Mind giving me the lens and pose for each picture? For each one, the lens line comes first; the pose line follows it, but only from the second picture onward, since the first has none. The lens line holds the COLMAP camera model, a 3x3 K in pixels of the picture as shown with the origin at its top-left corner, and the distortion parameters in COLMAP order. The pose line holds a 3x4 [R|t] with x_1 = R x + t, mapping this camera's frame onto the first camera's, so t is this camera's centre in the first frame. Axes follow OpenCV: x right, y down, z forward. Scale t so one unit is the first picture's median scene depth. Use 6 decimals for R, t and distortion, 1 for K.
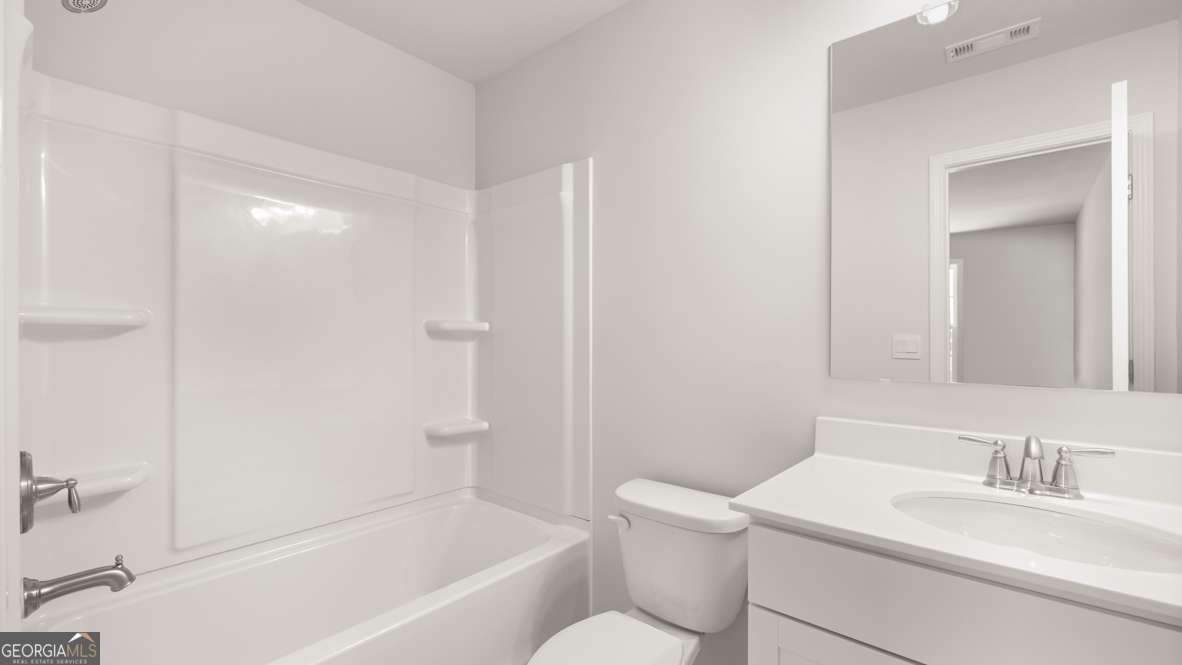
lens RADIAL K [[487.9, 0, 586.1], [0, 487.9, 333.2], [0, 0, 1]] dist [-0.001759, -0.000157]
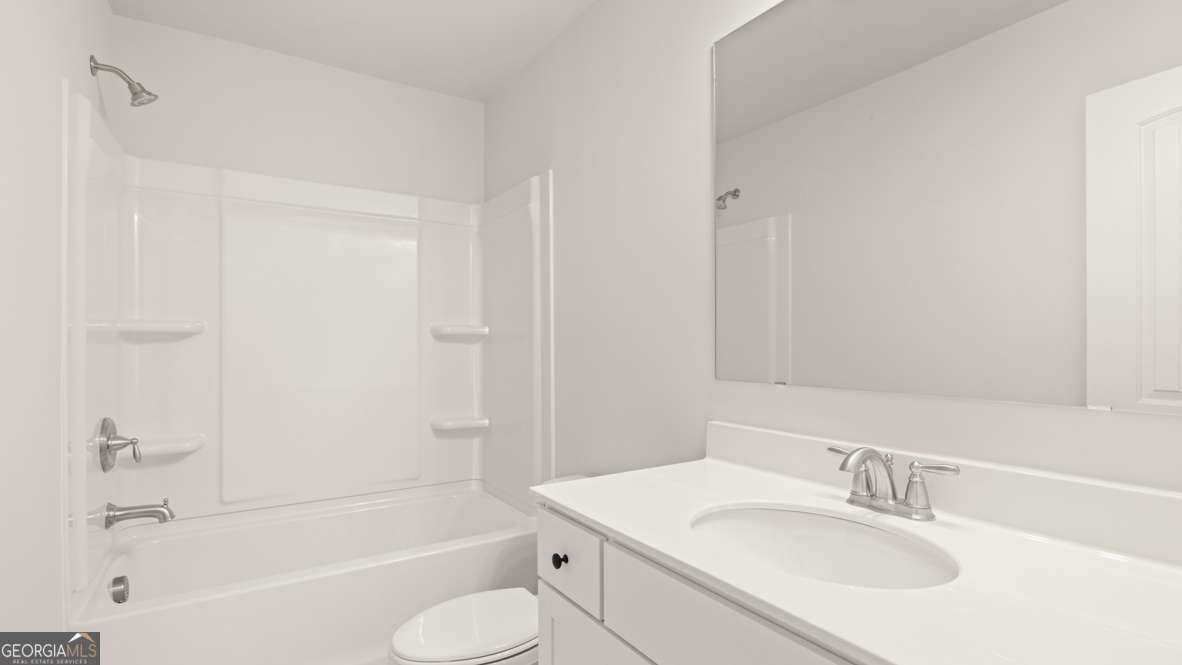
lens RADIAL K [[539.2, 0, 586.4], [0, 539.2, 327.1], [0, 0, 1]] dist [0.000594, 0.000053]
pose [[0.954540, -0.008608, -0.297958, 0.582878], [0.004200, 0.999872, -0.015433, -0.001919], [0.298053, 0.013480, 0.954454, -0.113050]]
